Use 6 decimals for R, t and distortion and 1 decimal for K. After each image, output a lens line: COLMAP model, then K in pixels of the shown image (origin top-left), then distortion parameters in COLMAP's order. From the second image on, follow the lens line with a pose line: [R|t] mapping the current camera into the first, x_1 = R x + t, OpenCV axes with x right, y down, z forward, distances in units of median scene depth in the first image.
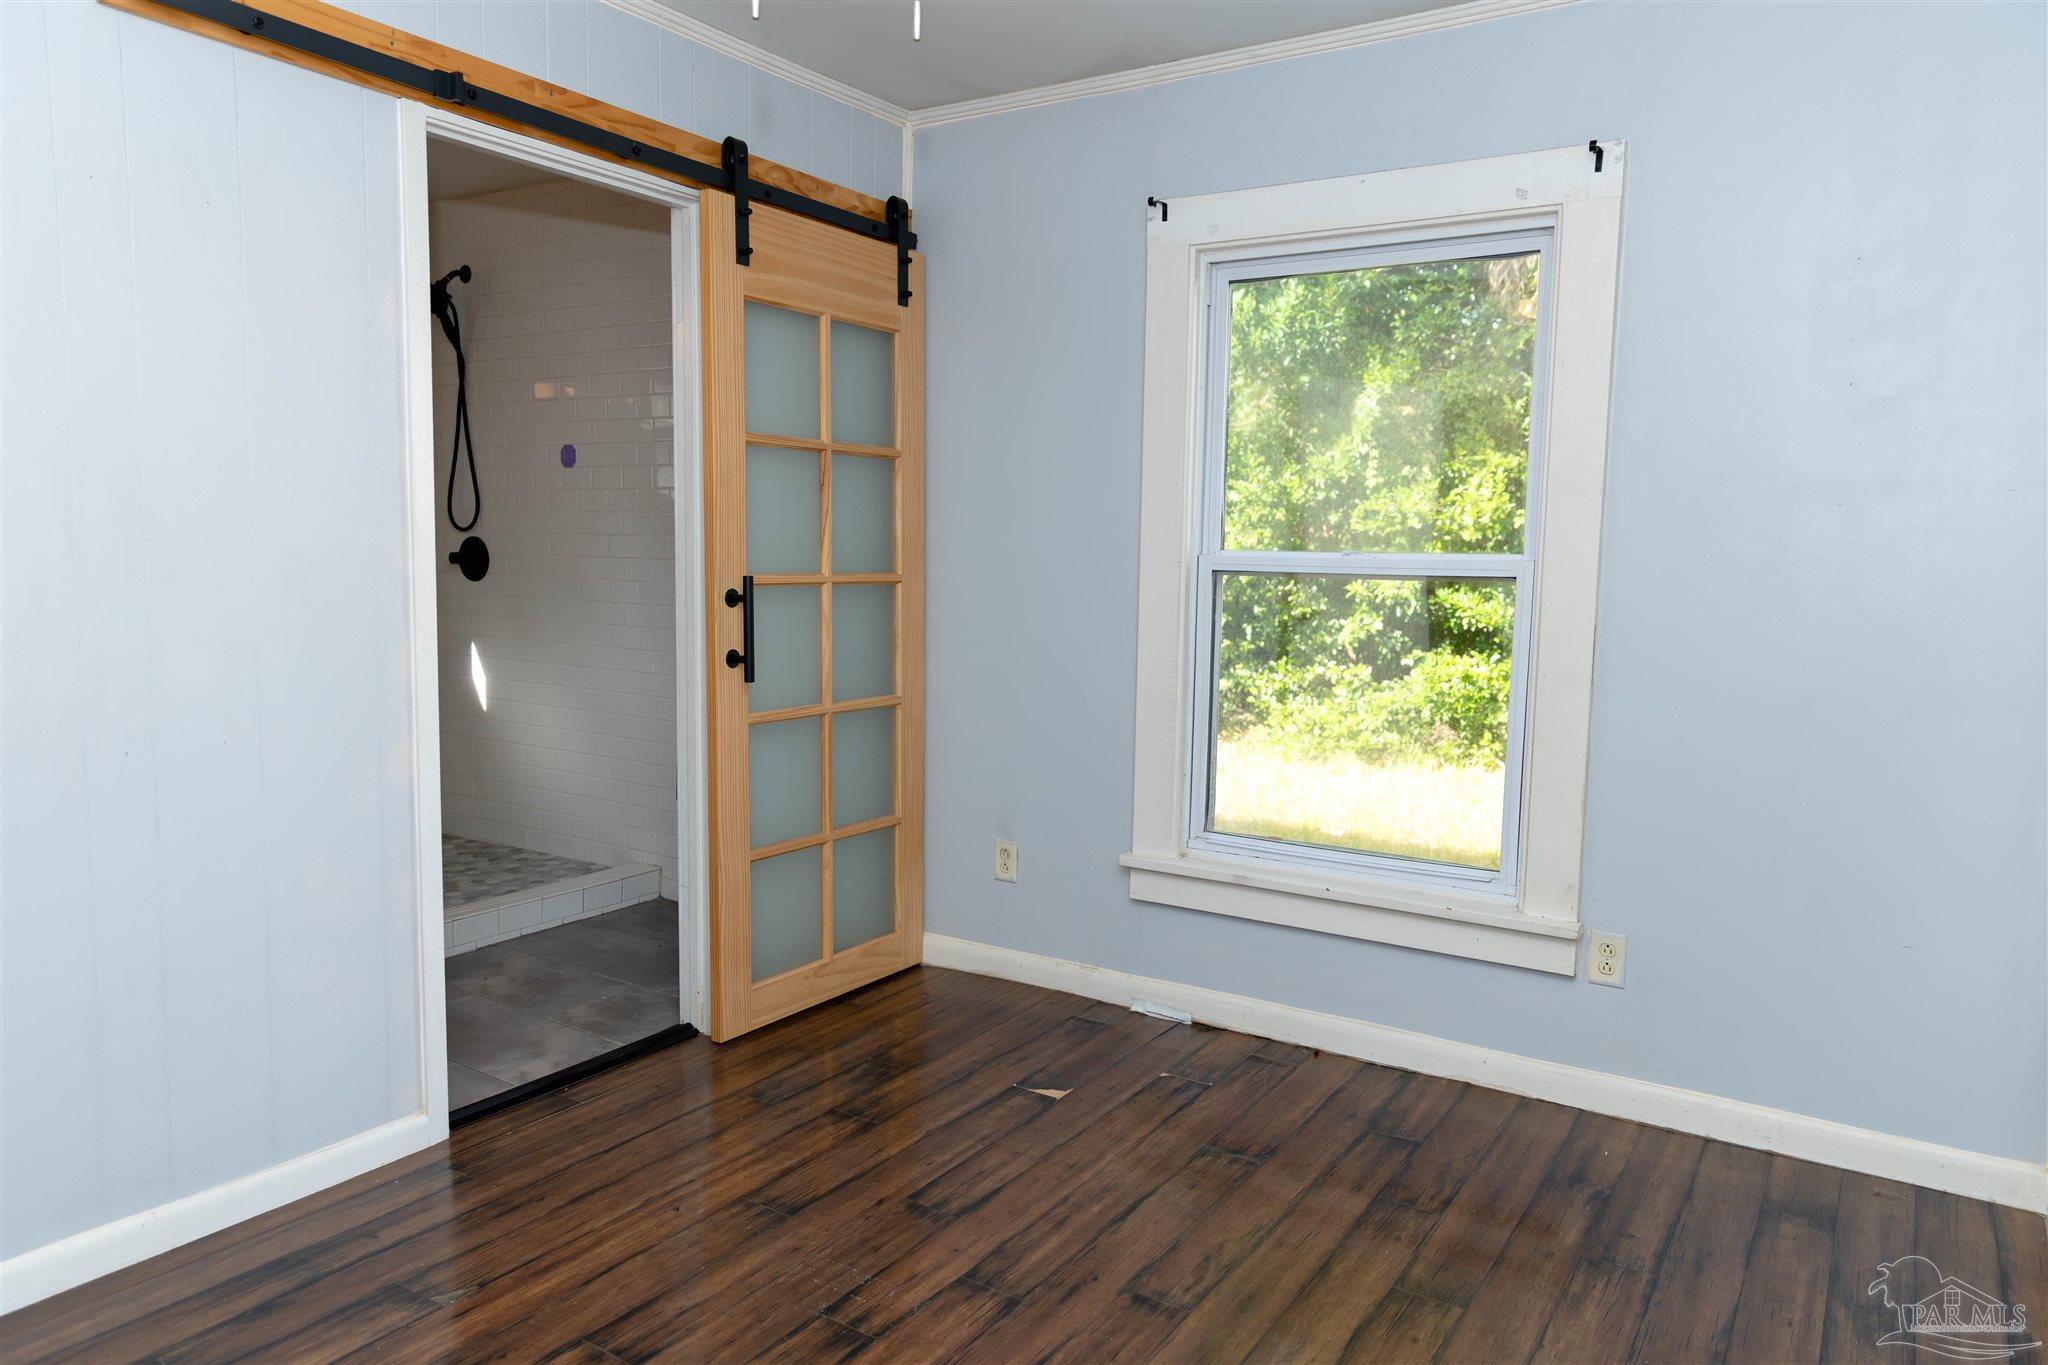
lens RADIAL K [[1379.3, 0, 1023.0], [0, 1379.3, 686.0], [0, 0, 1]] dist [0.010619, -0.002057]
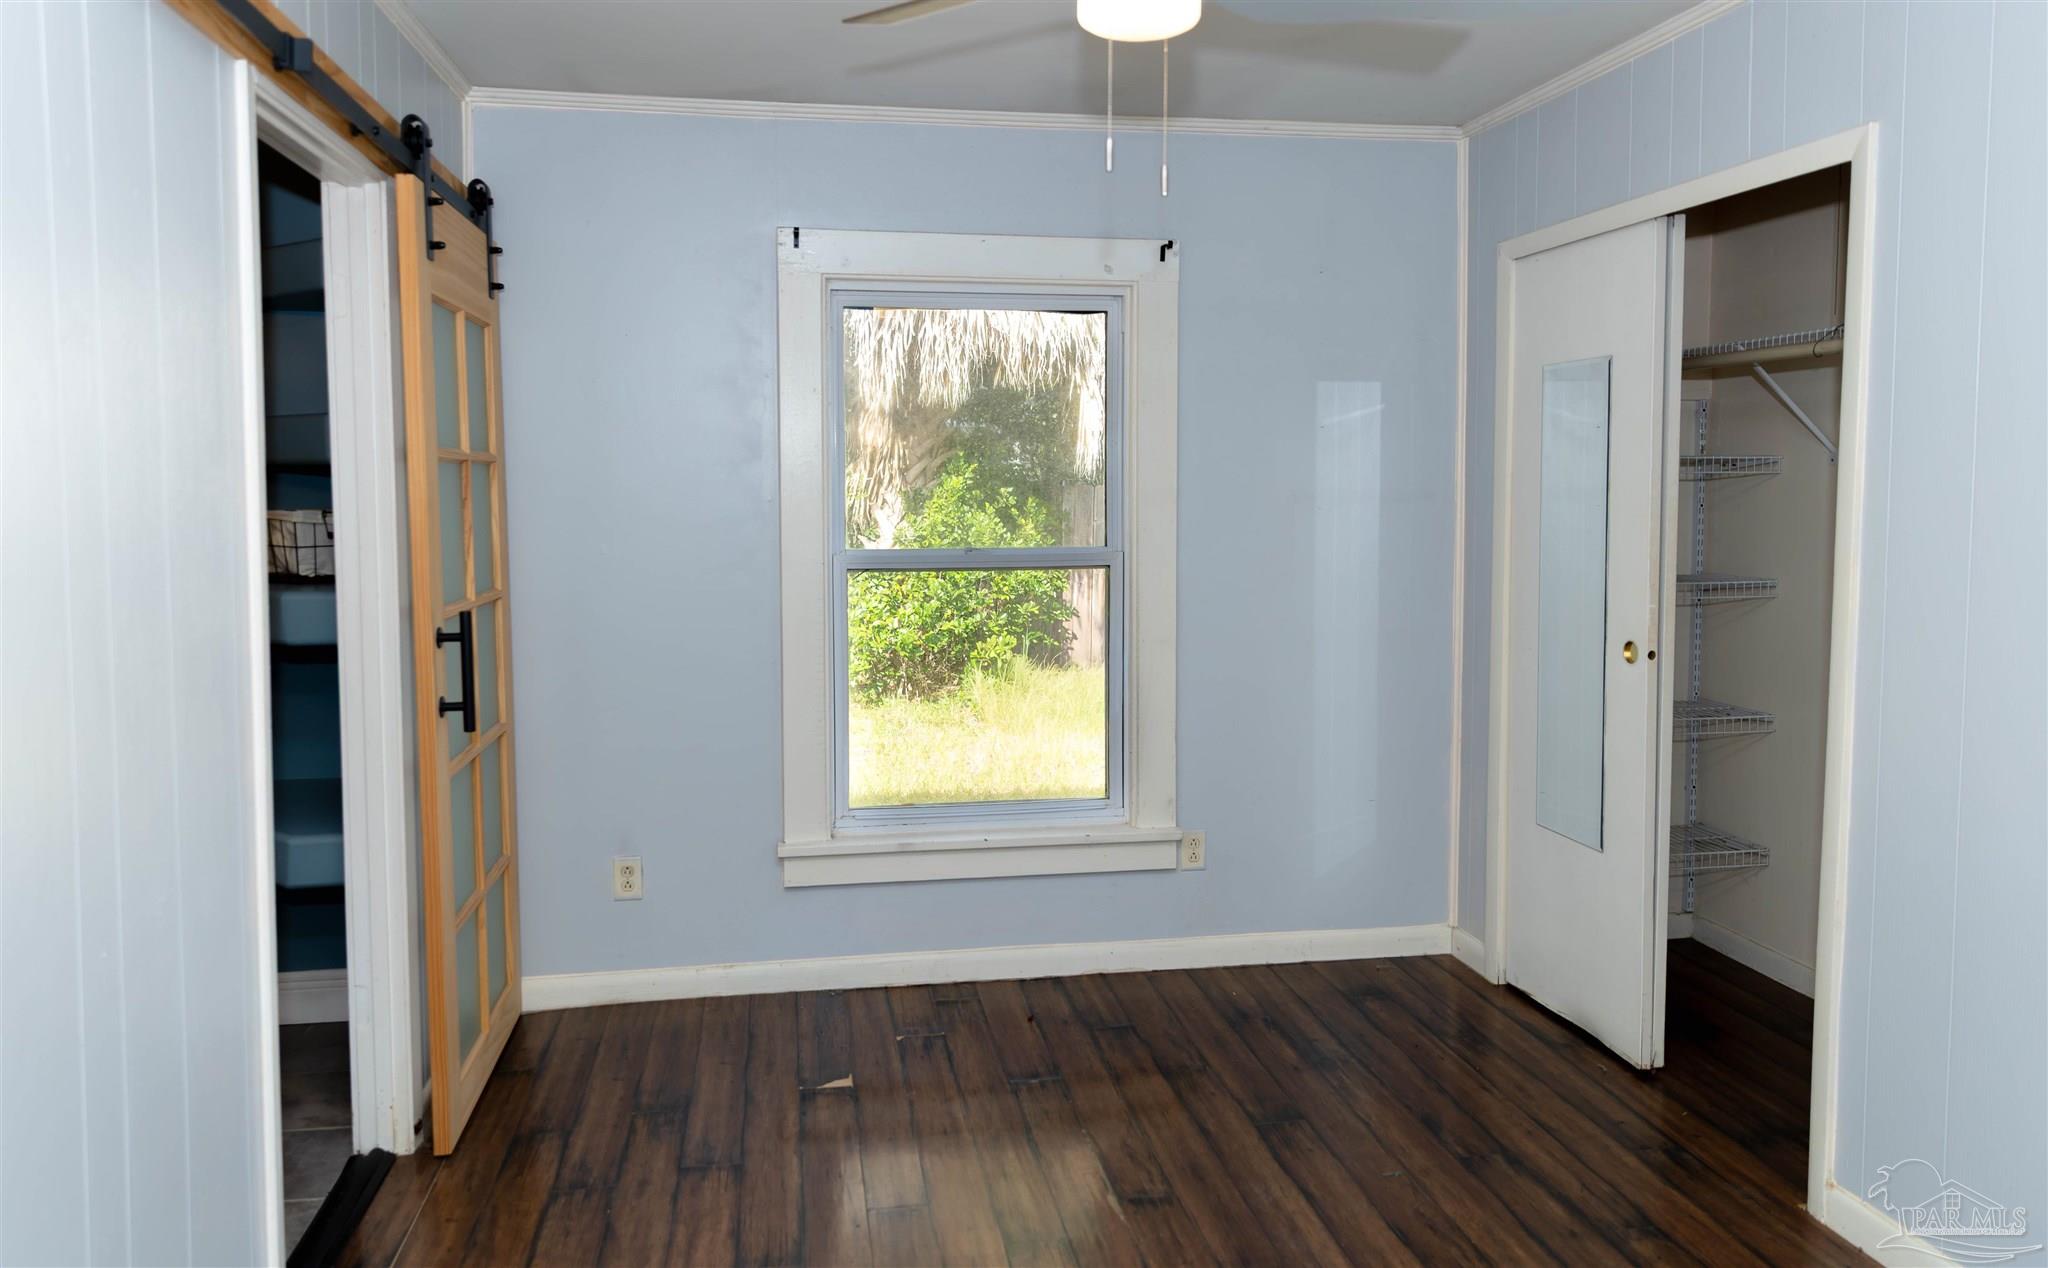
lens RADIAL K [[1413.8, 0, 1015.5], [0, 1413.8, 568.8], [0, 0, 1]] dist [0.007531, -0.001619]
pose [[0.735467, -0.061226, 0.674789, -0.577507], [0.082133, 0.996621, 0.000909, -0.083157], [-0.672564, 0.054754, 0.738010, 0.097918]]
